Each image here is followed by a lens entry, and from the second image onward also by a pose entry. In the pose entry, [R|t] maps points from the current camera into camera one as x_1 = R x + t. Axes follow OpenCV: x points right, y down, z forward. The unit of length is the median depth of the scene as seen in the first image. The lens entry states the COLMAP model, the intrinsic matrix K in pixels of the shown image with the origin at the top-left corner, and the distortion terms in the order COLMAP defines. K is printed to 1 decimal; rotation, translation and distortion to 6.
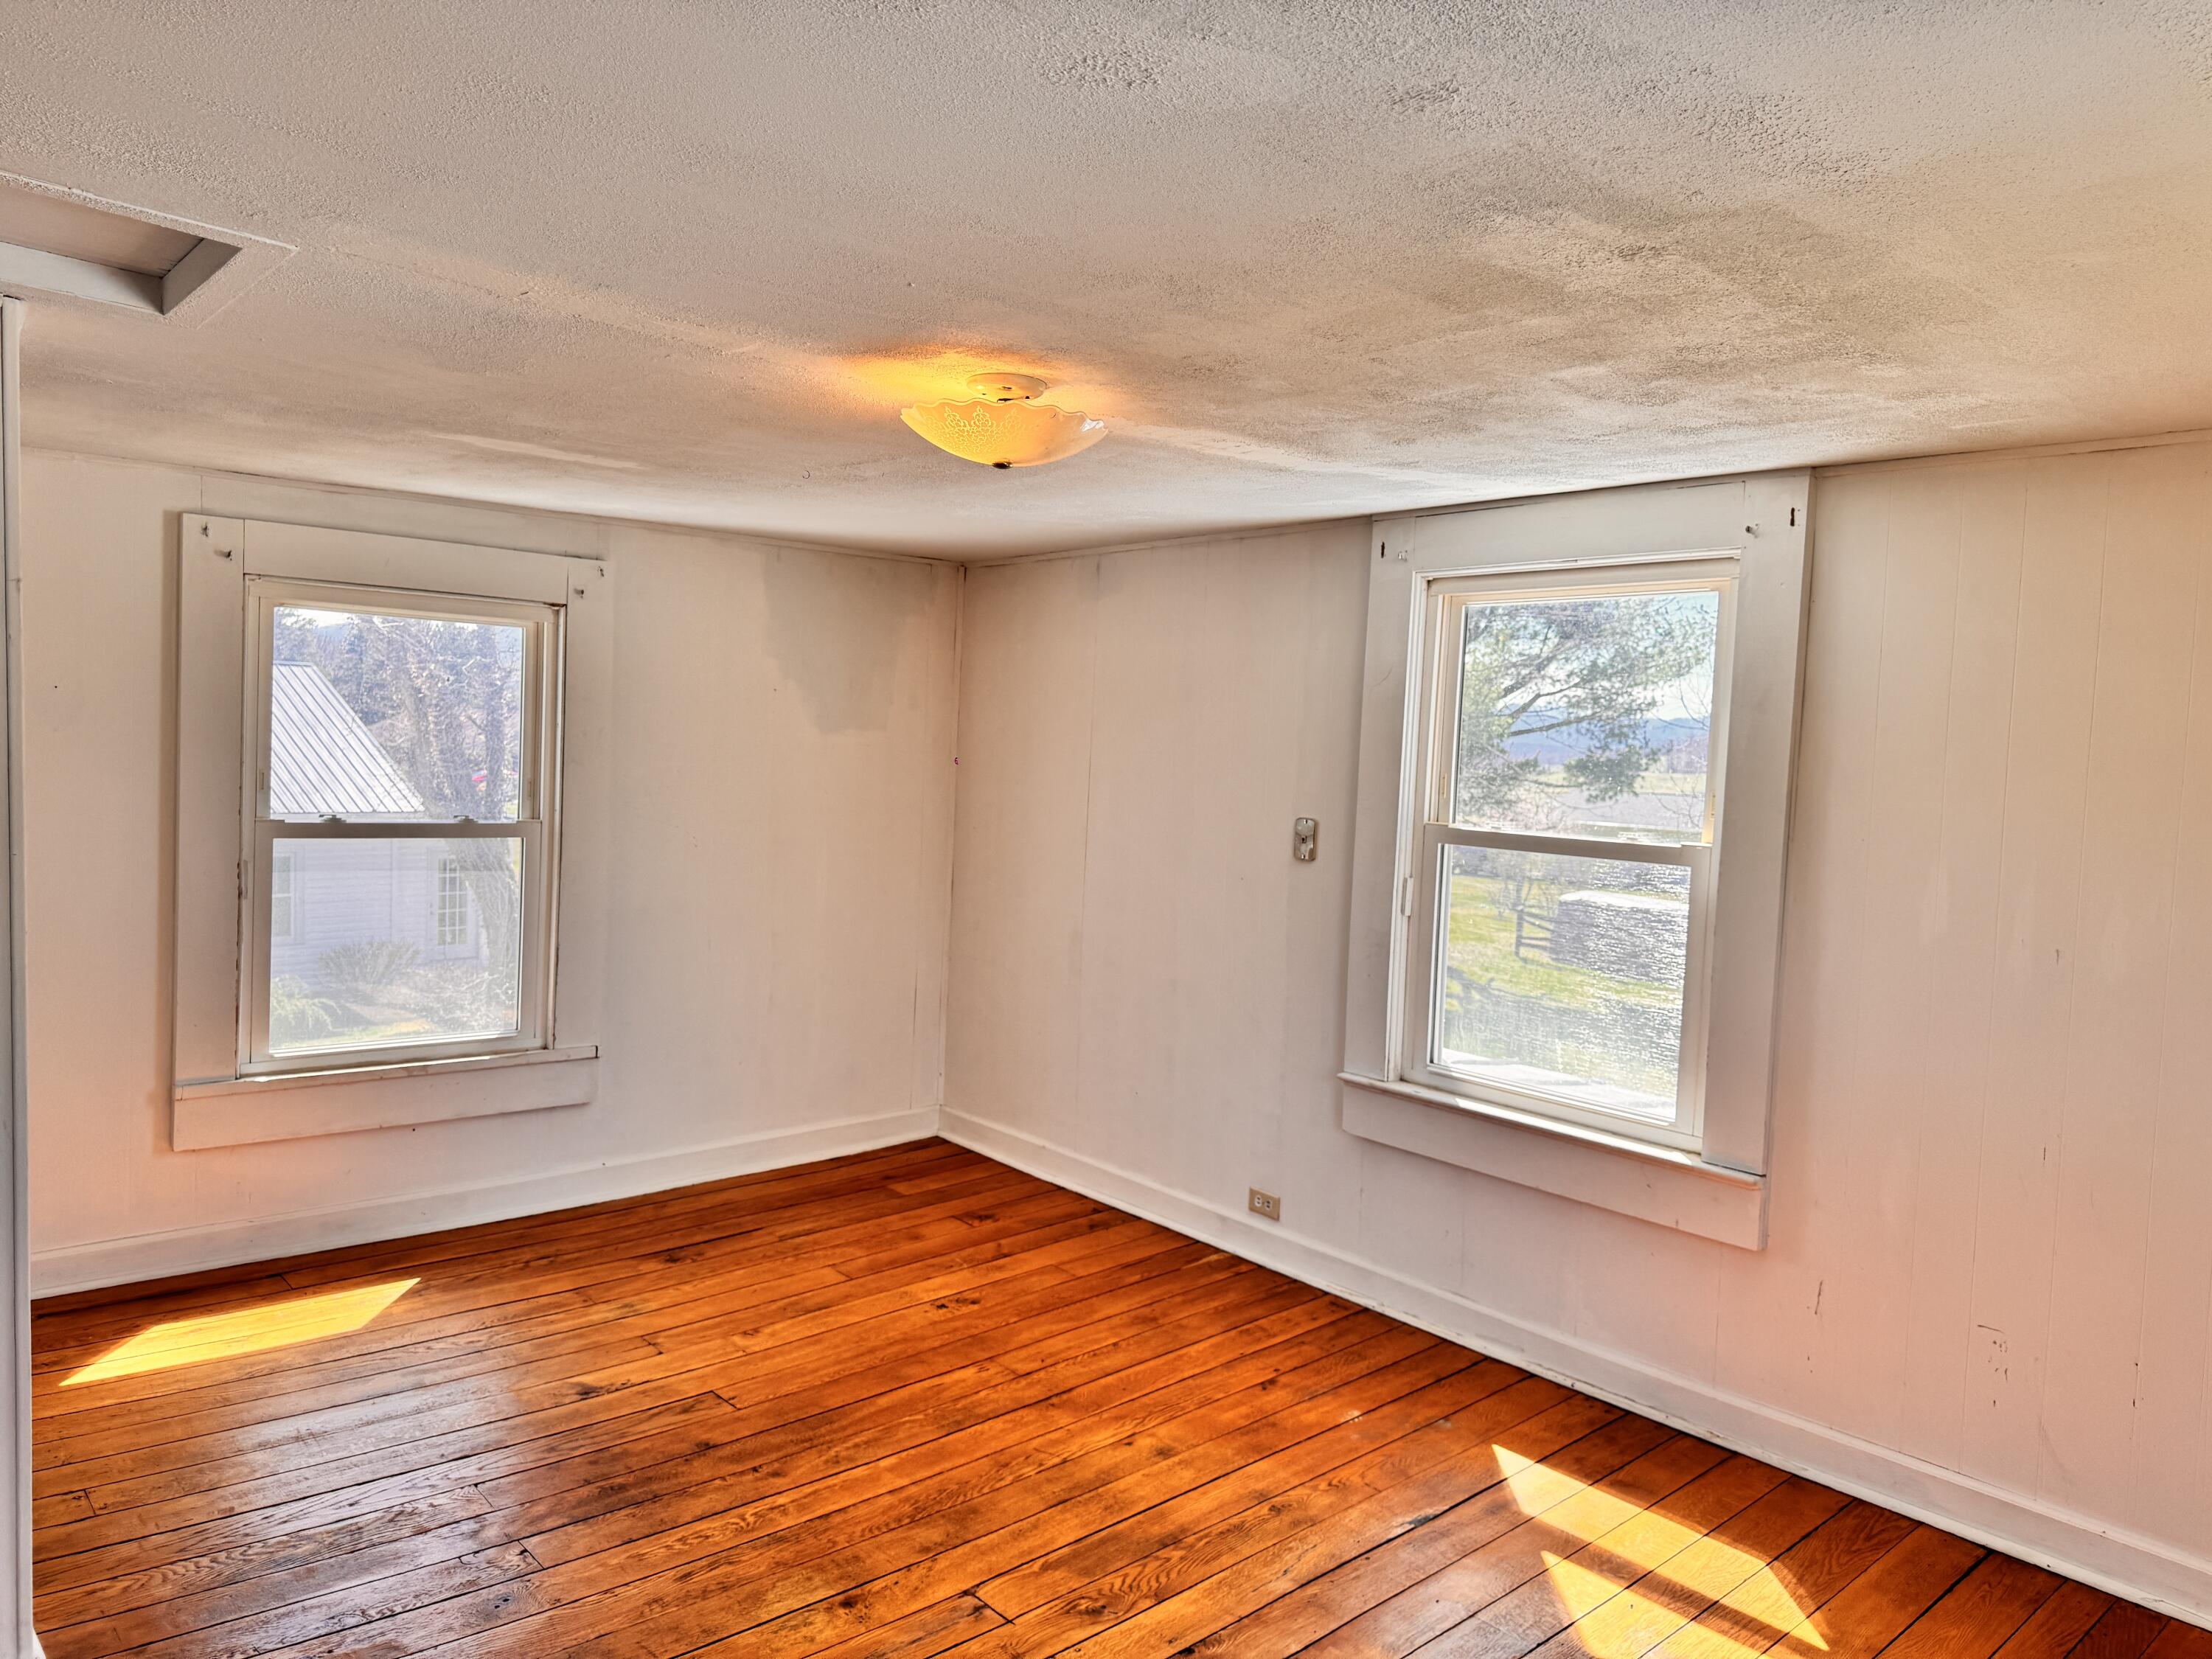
lens RADIAL K [[1564.2, 0, 1107.9], [0, 1564.2, 835.6], [0, 0, 1]] dist [0.012672, -0.027559]
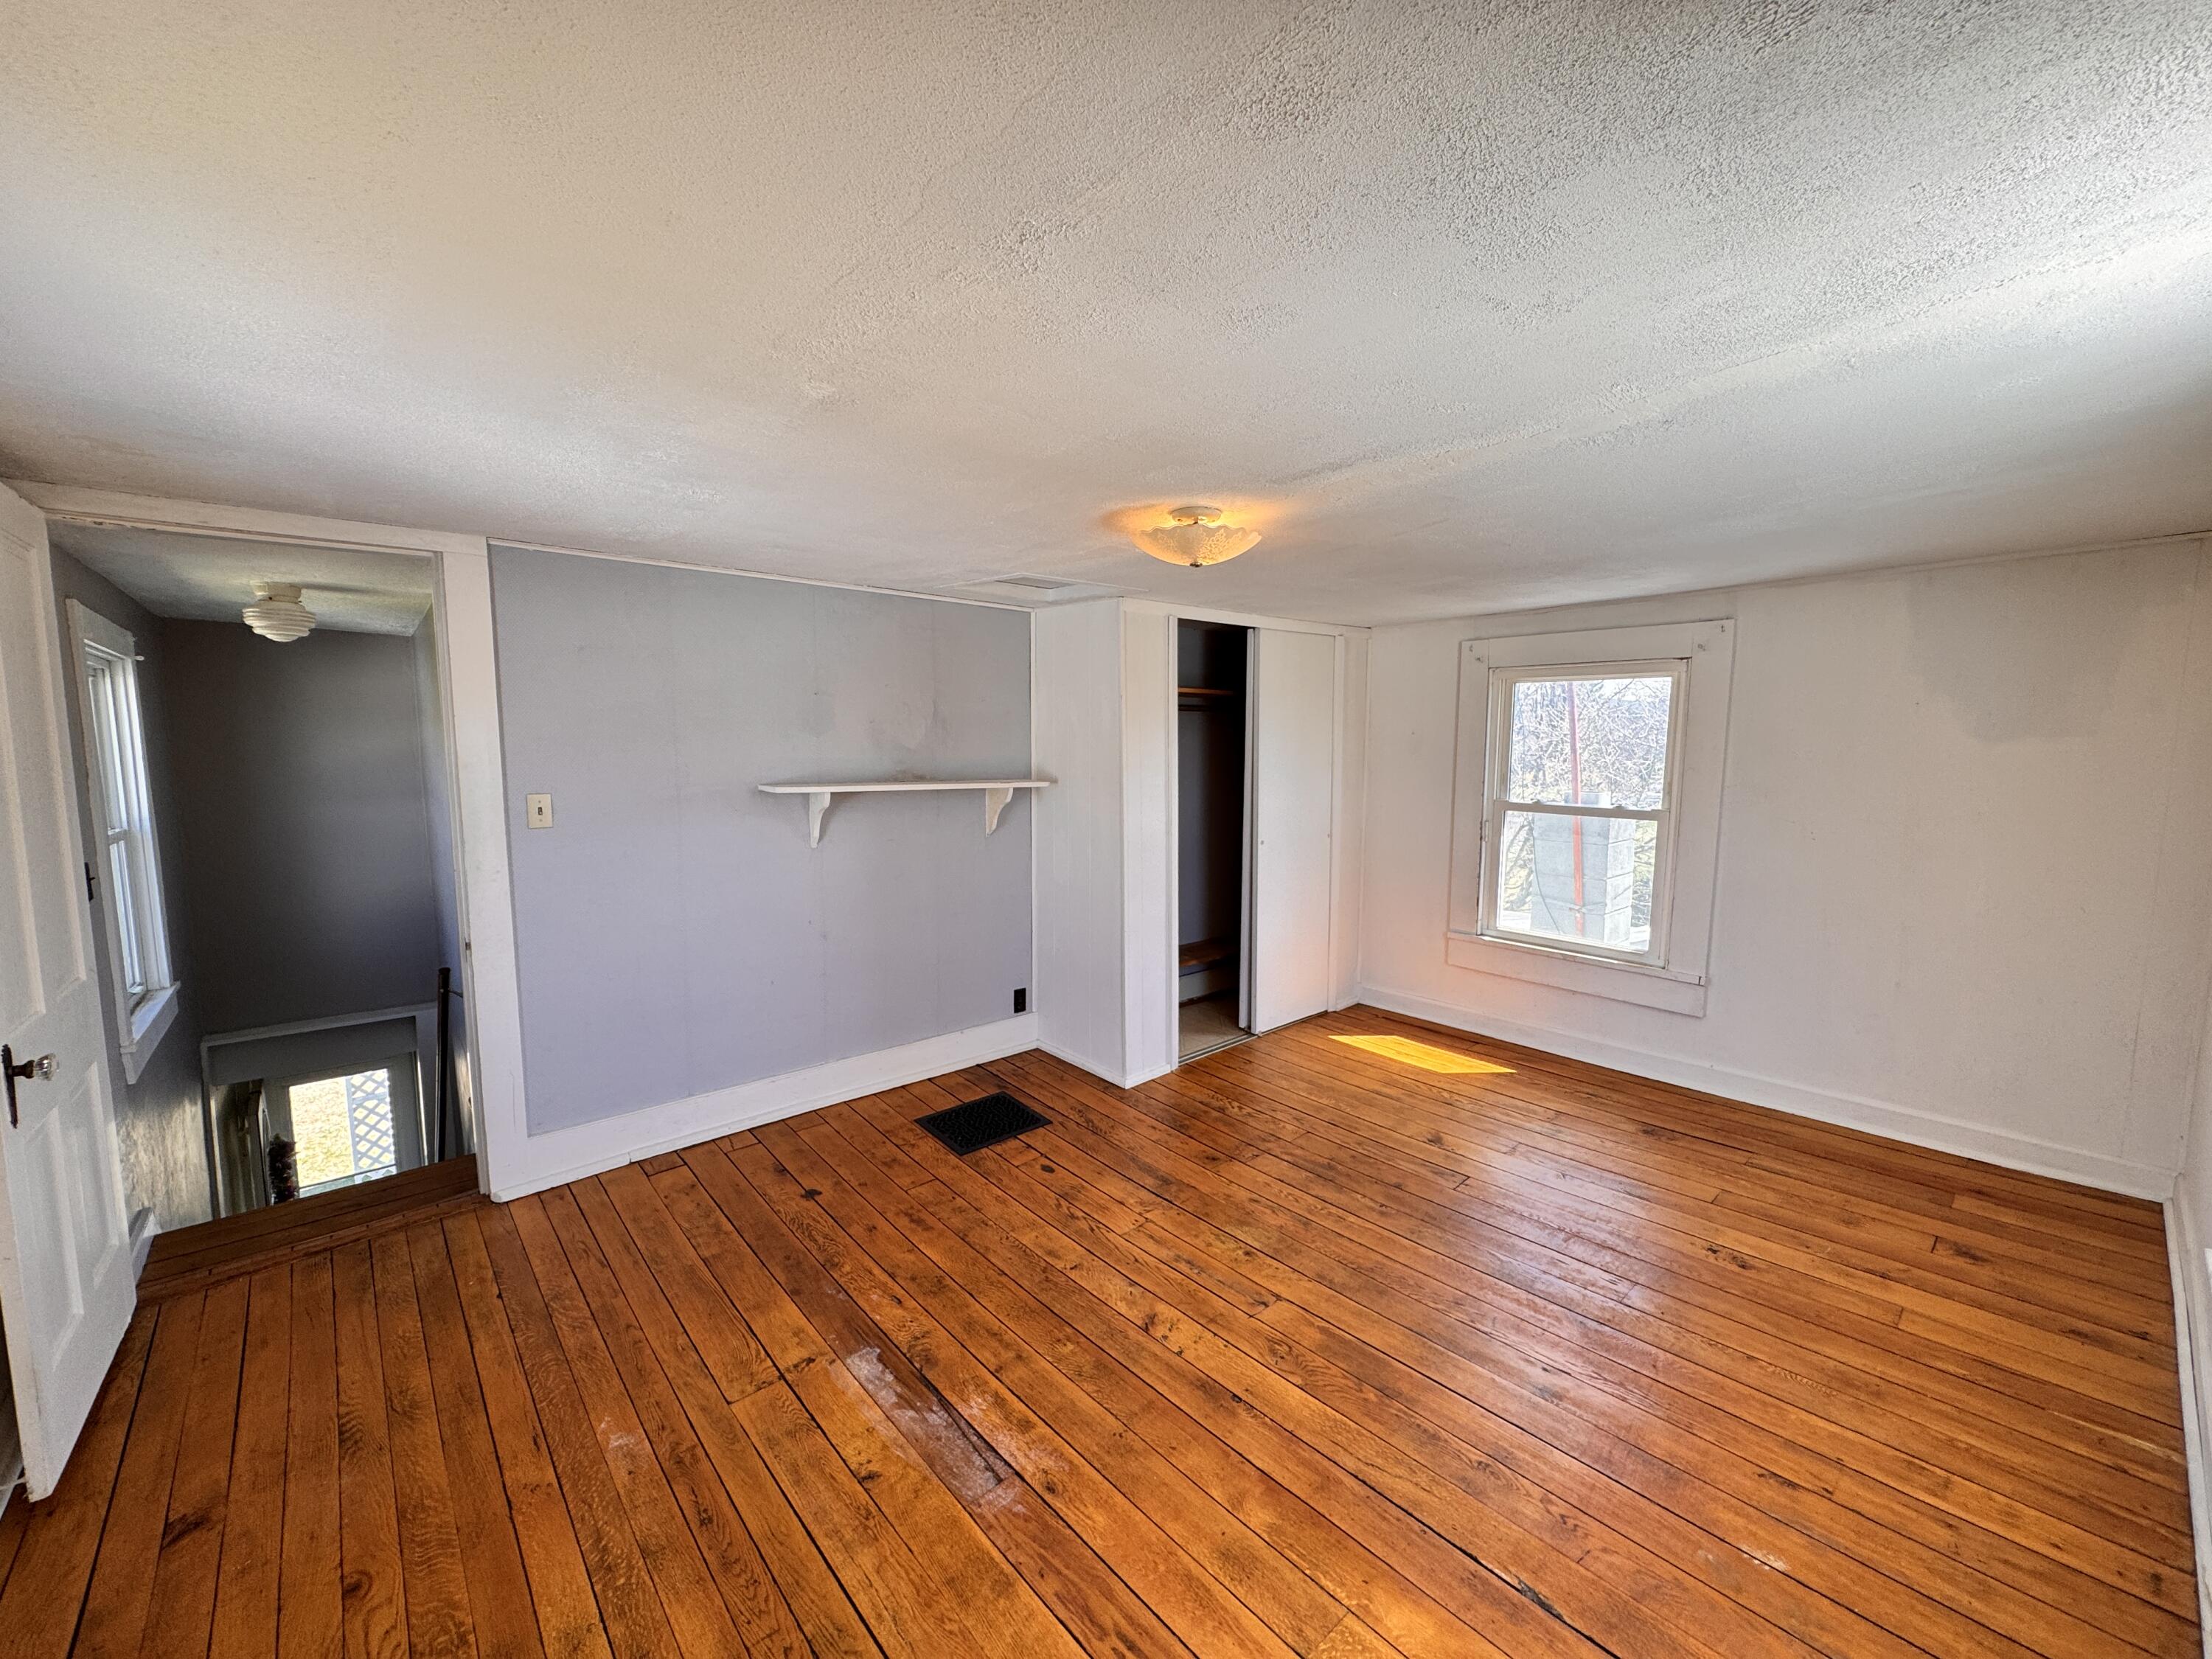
lens RADIAL K [[877.7, 0, 1106.2], [0, 877.7, 824.3], [0, 0, 1]] dist [-0.021686, 0.006531]
pose [[0.002937, 0.066444, -0.997786, 0.481835], [-0.068075, 0.995489, 0.066090, -0.017838], [0.997676, 0.067730, 0.007447, 0.516565]]
